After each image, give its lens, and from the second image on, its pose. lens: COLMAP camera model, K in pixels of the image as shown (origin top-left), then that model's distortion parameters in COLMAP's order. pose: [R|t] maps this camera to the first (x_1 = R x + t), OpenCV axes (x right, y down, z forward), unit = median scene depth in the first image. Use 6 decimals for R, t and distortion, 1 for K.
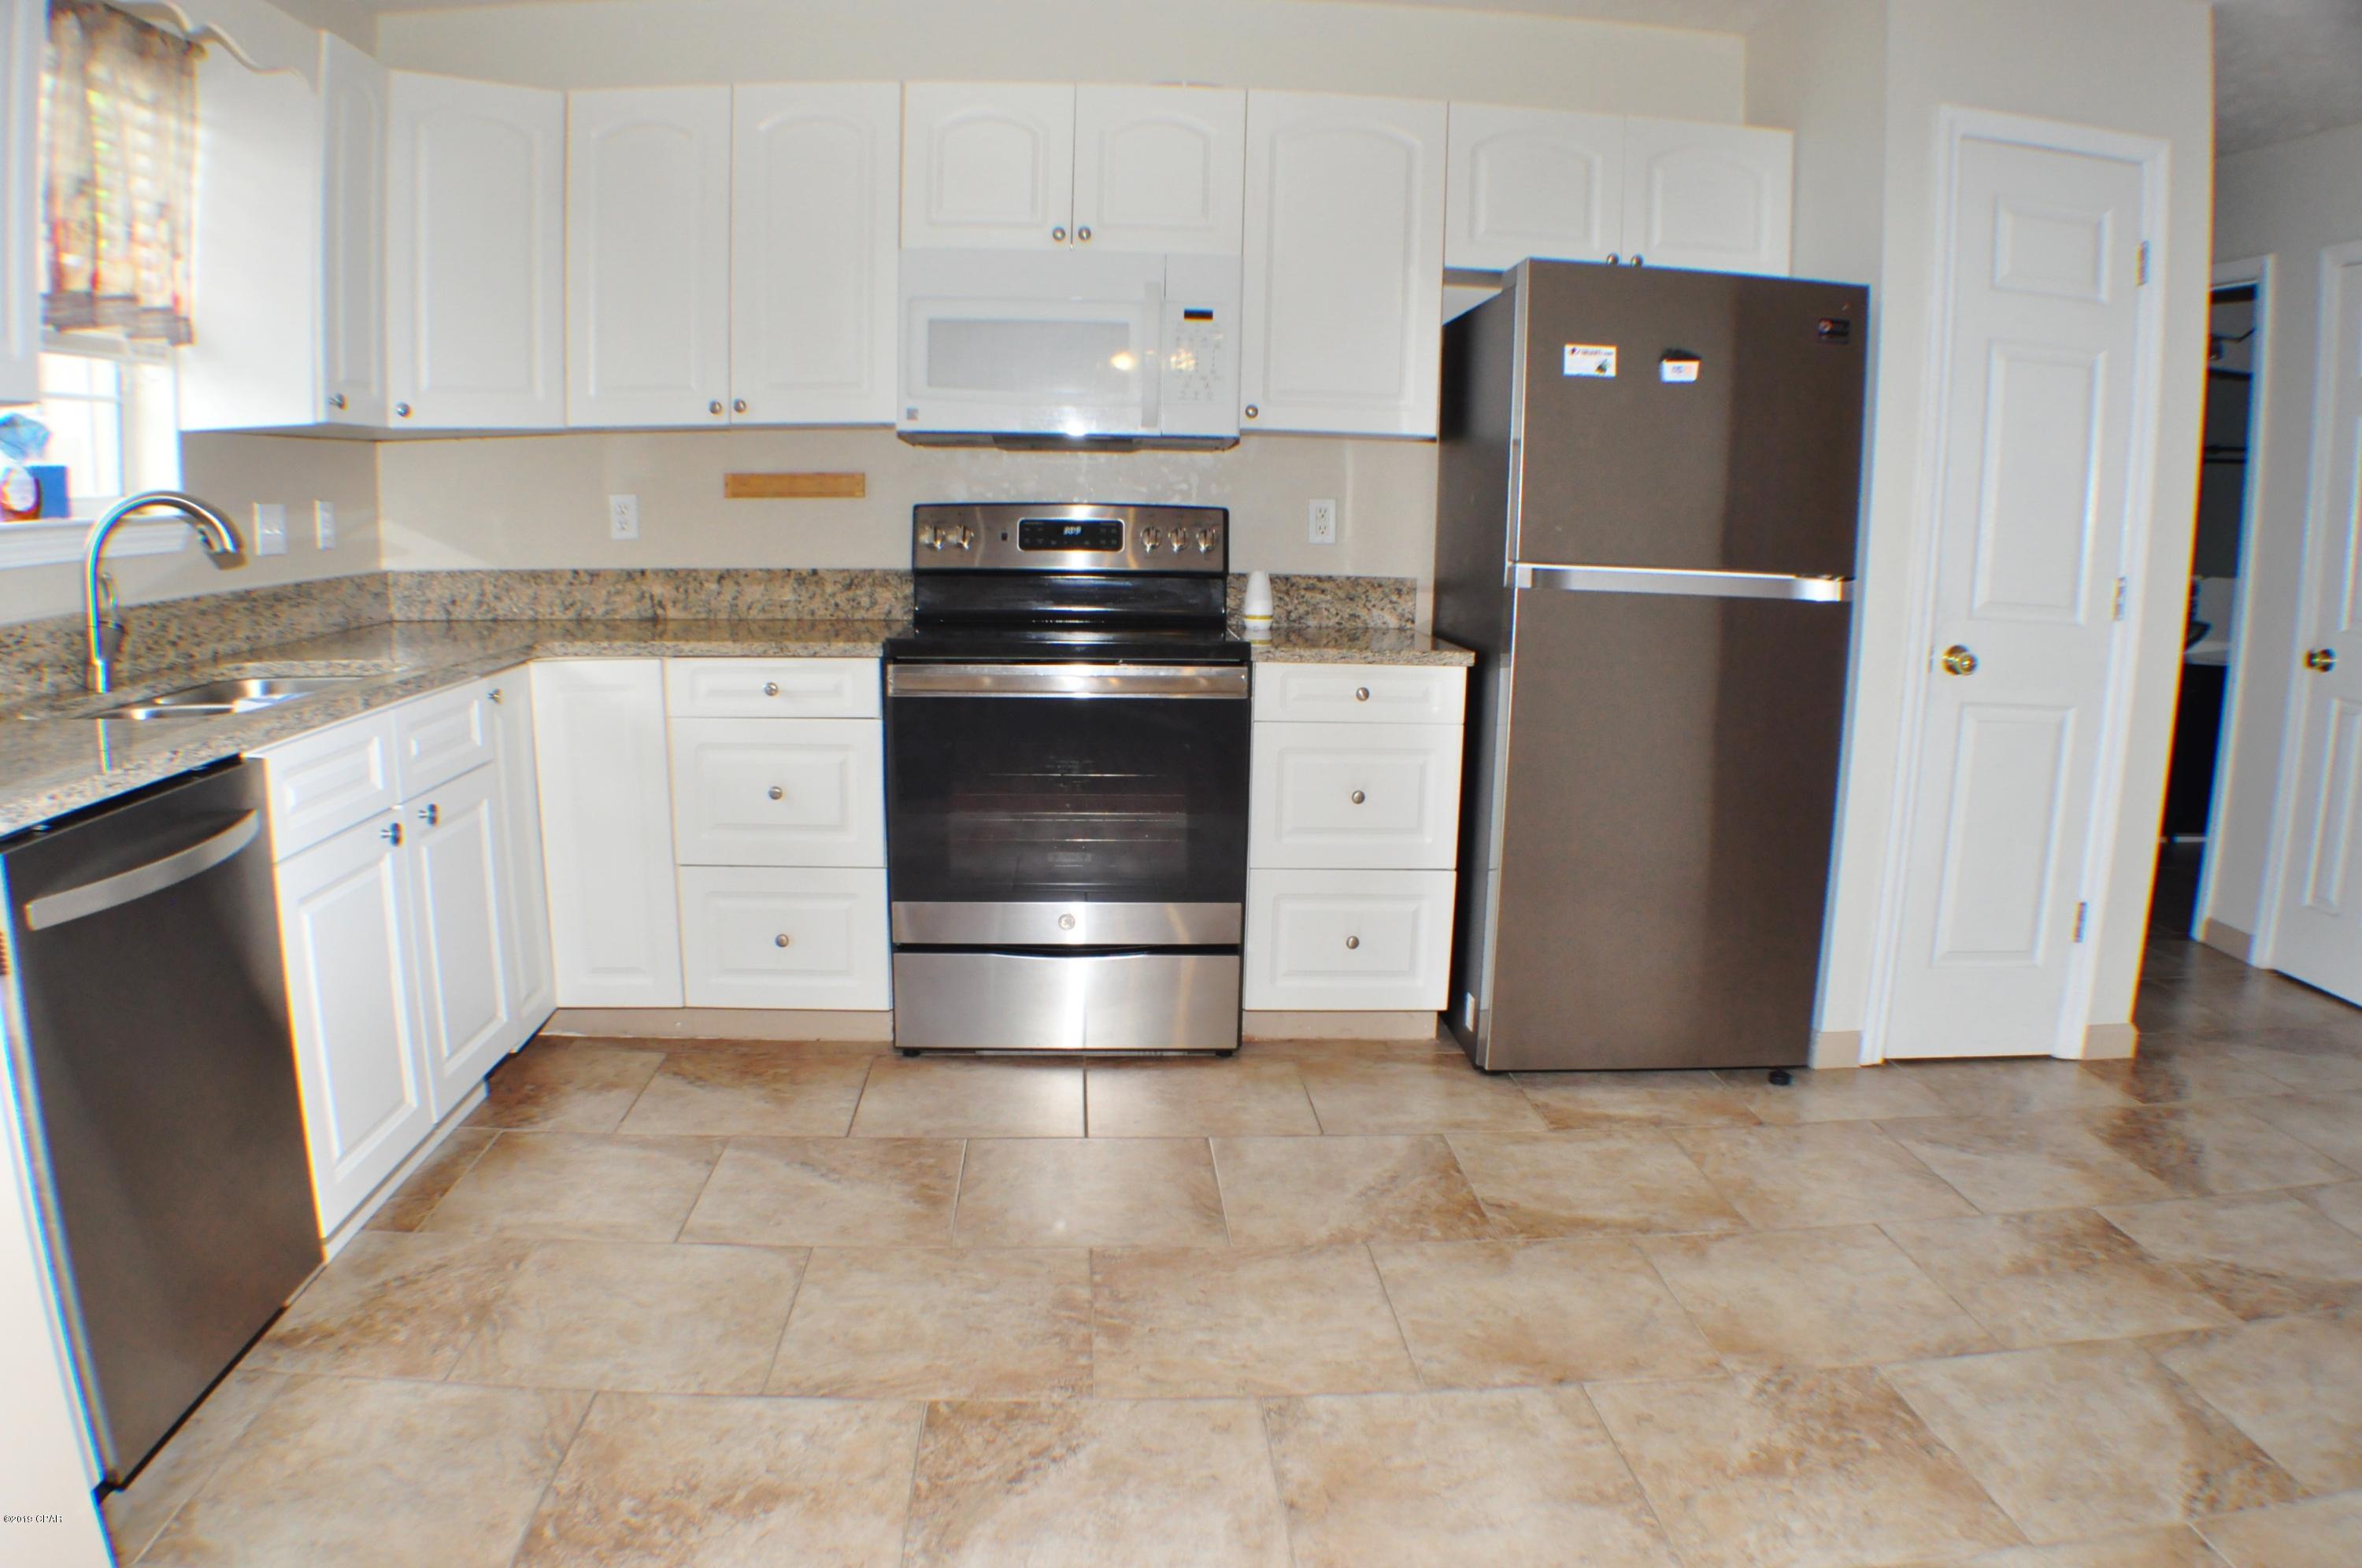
lens RADIAL K [[1560.9, 0, 1182.3], [0, 1560.9, 833.6], [0, 0, 1]] dist [-0.214927, 0.050614]
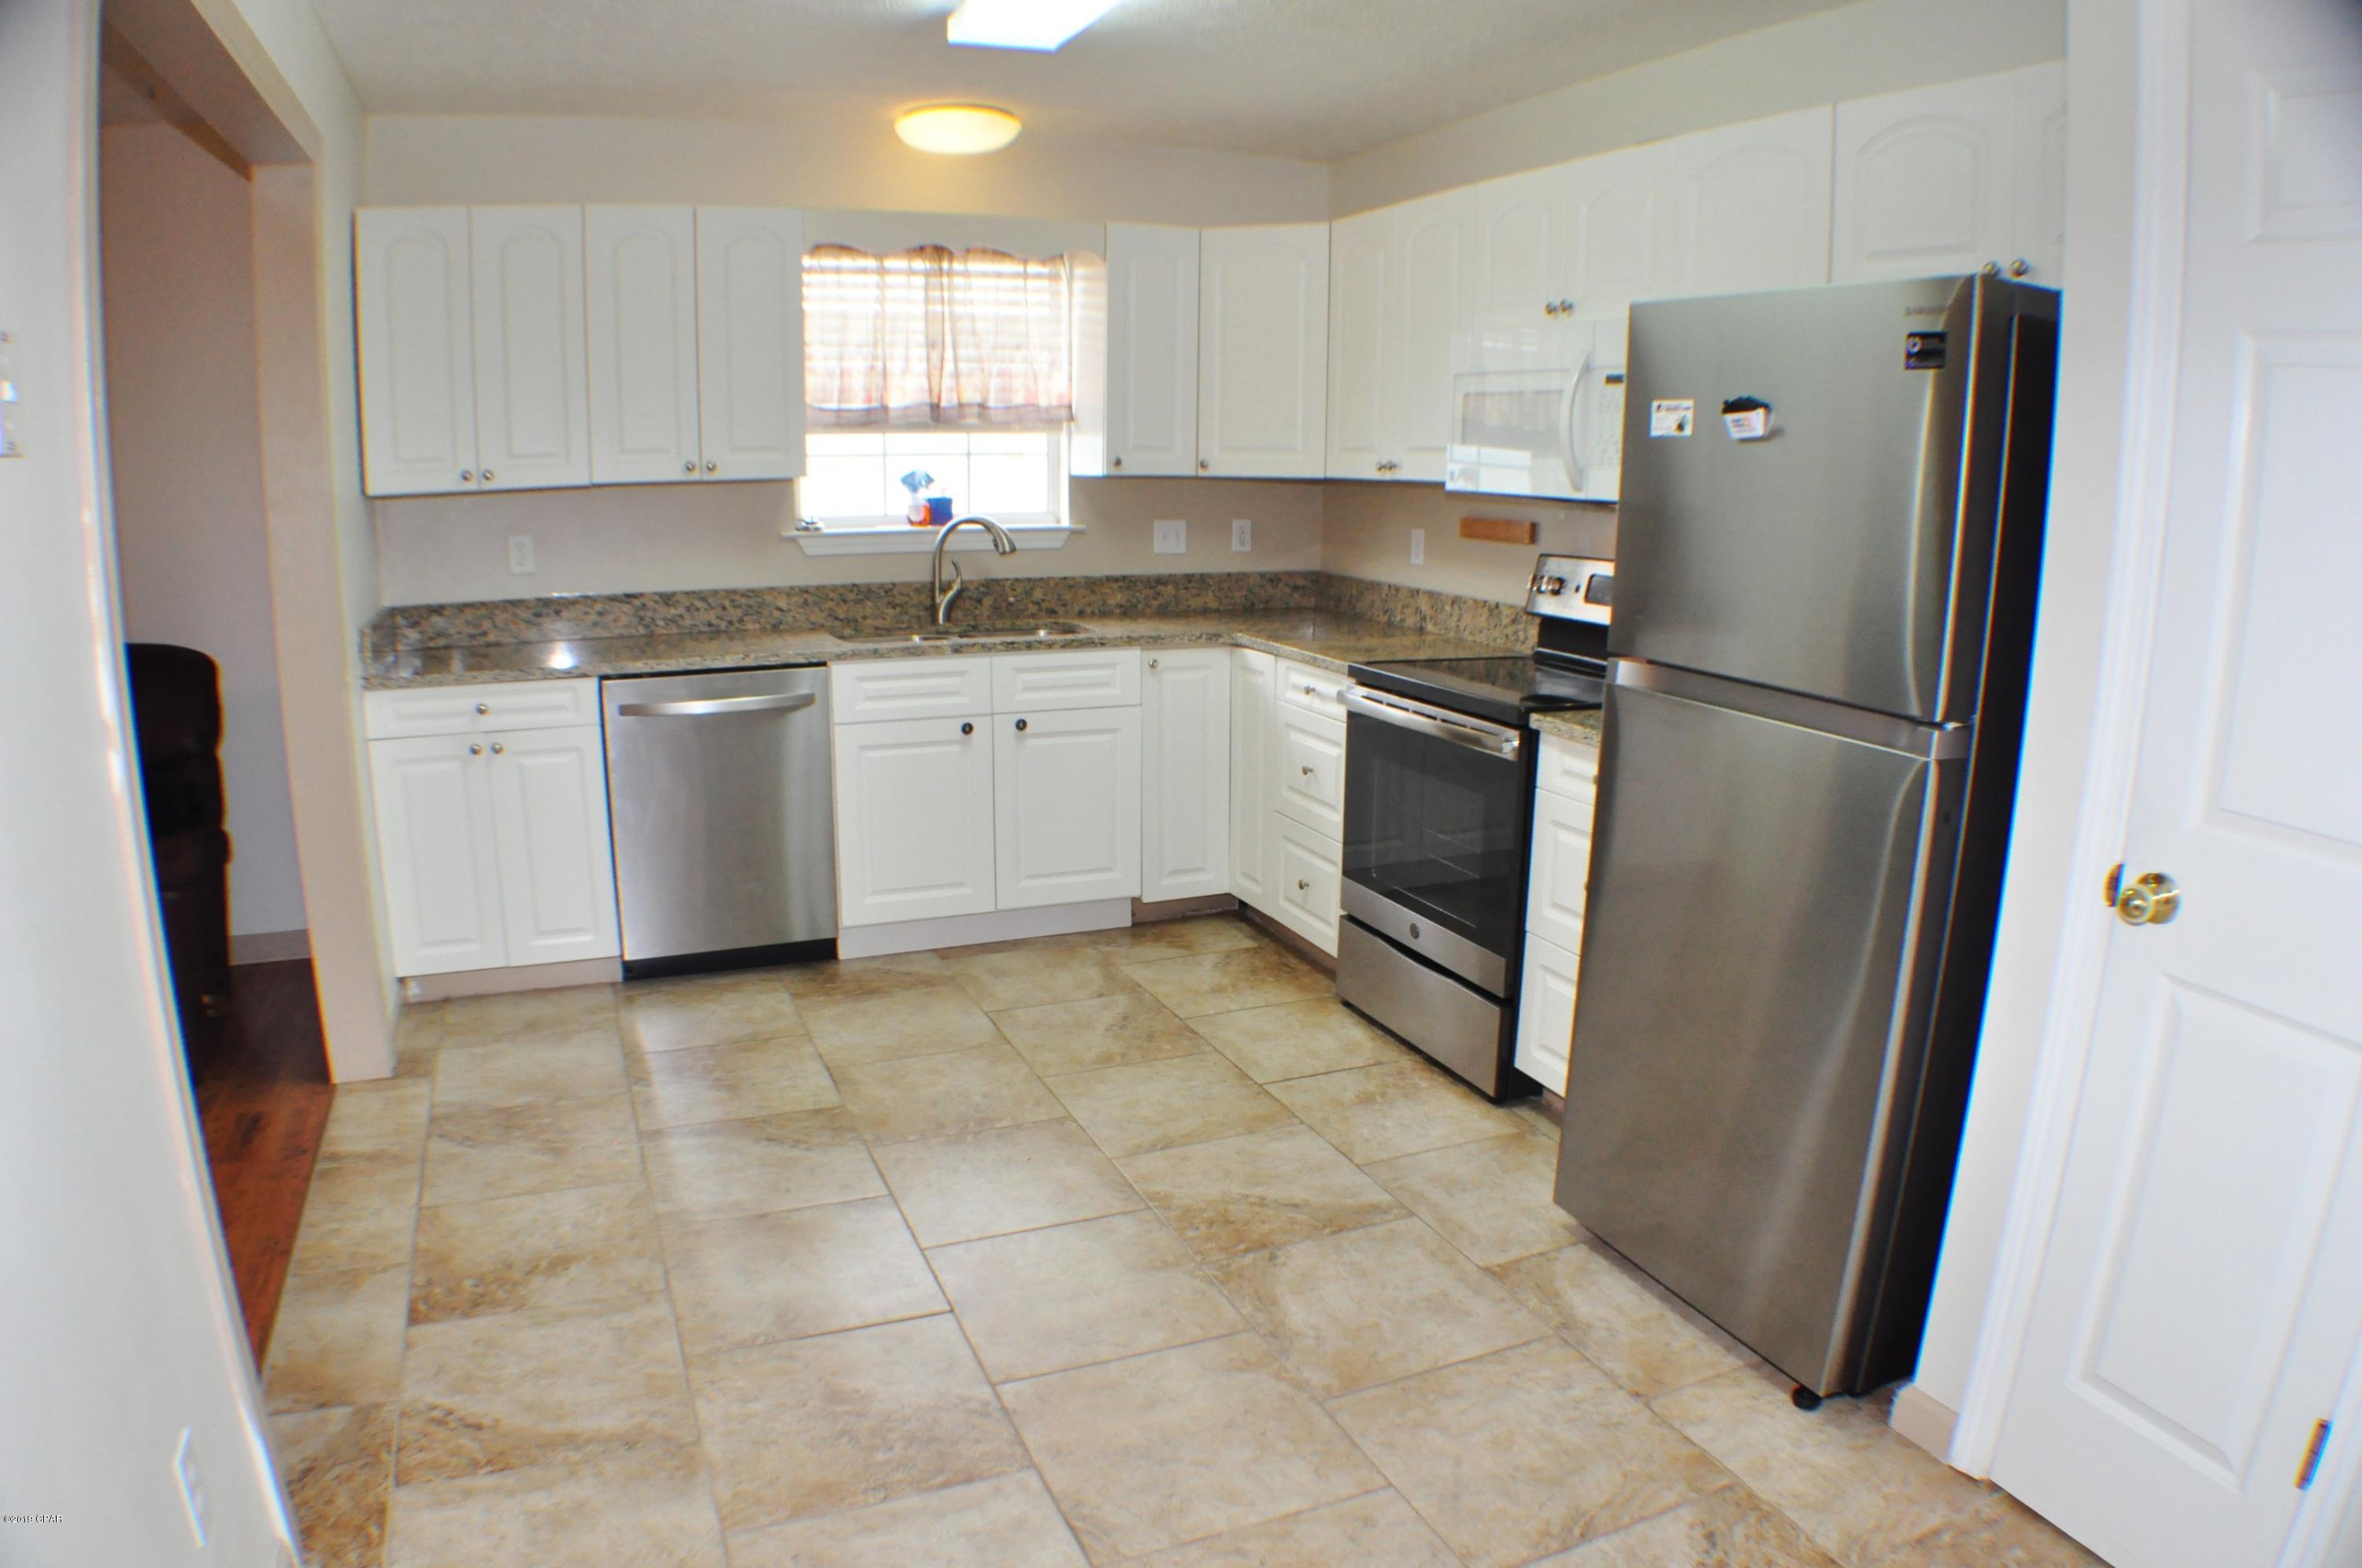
lens RADIAL K [[1516.7, 0, 1177.9], [0, 1516.7, 817.4], [0, 0, 1]] dist [-0.212368, 0.044780]
pose [[0.335815, 0.202262, -0.919955, 0.964233], [-0.200778, 0.969598, 0.139886, -0.158724], [0.920281, 0.137731, 0.366216, 0.485961]]
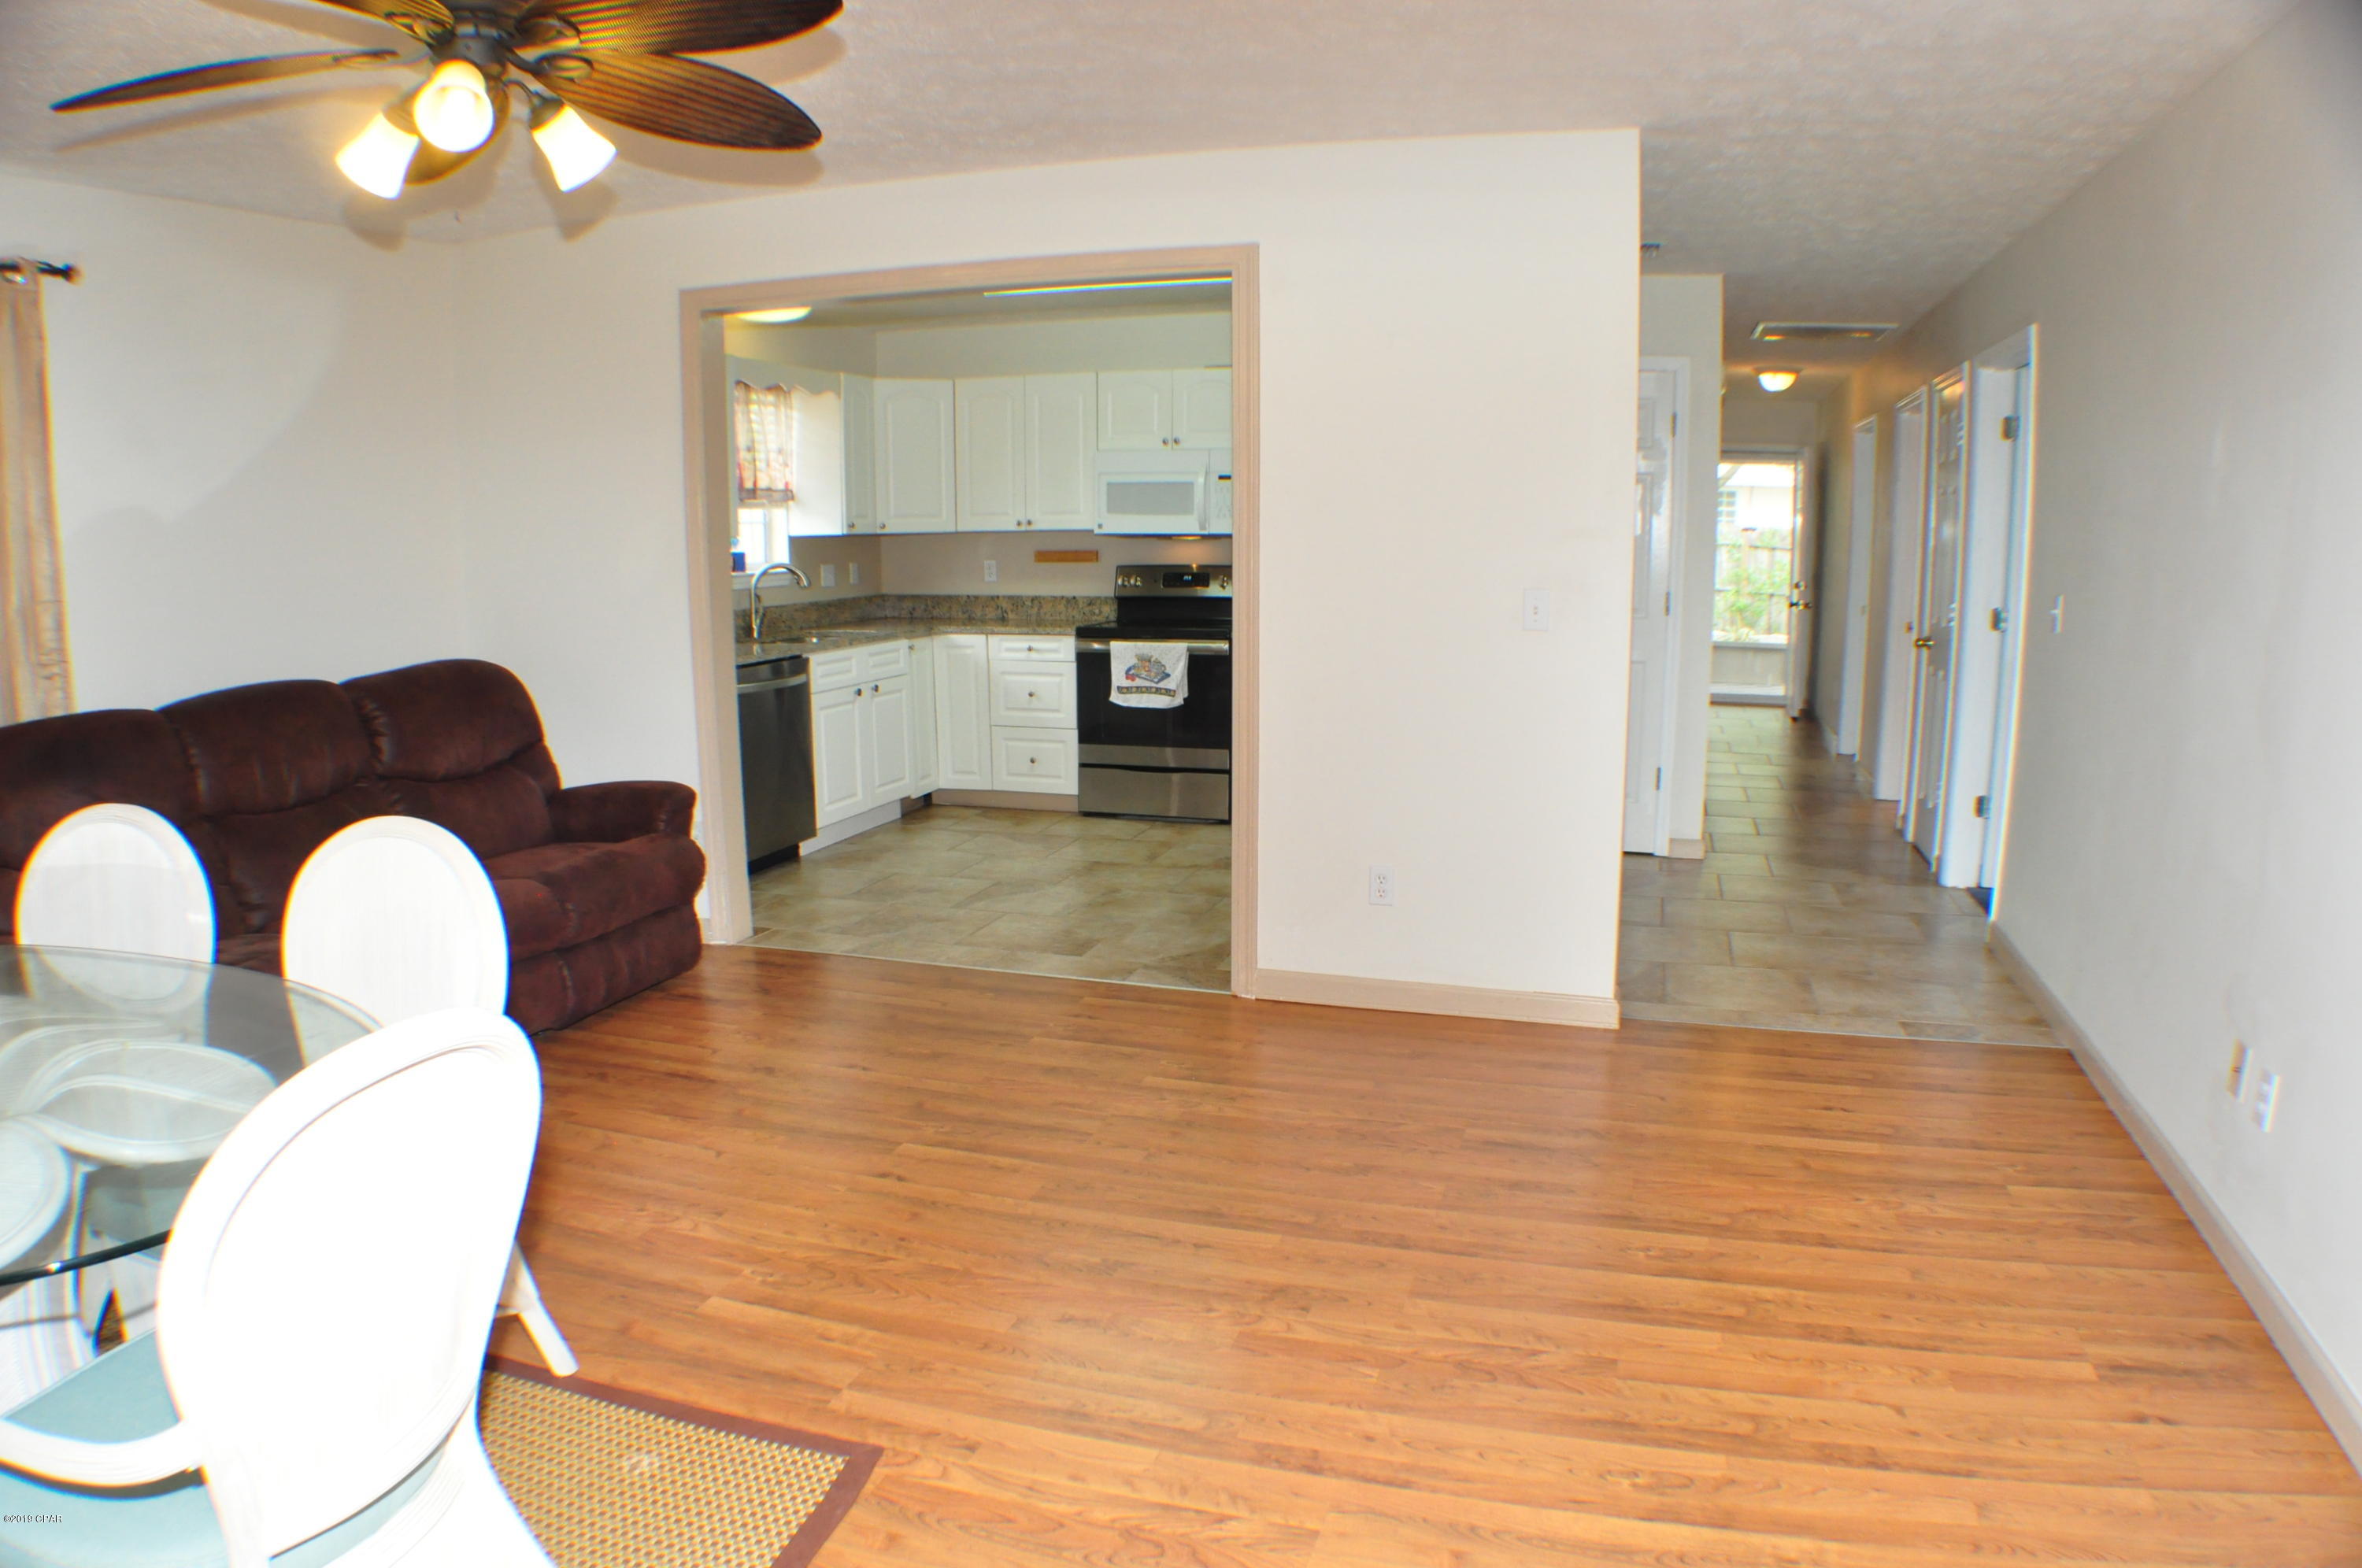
lens RADIAL K [[1516.7, 0, 1177.9], [0, 1516.7, 817.4], [0, 0, 1]] dist [-0.212368, 0.044780]
pose [[0.932493, 0.046063, -0.358239, 0.826858], [-0.054093, 0.998459, -0.012420, 0.189738], [0.357115, 0.030960, 0.933547, -1.114620]]
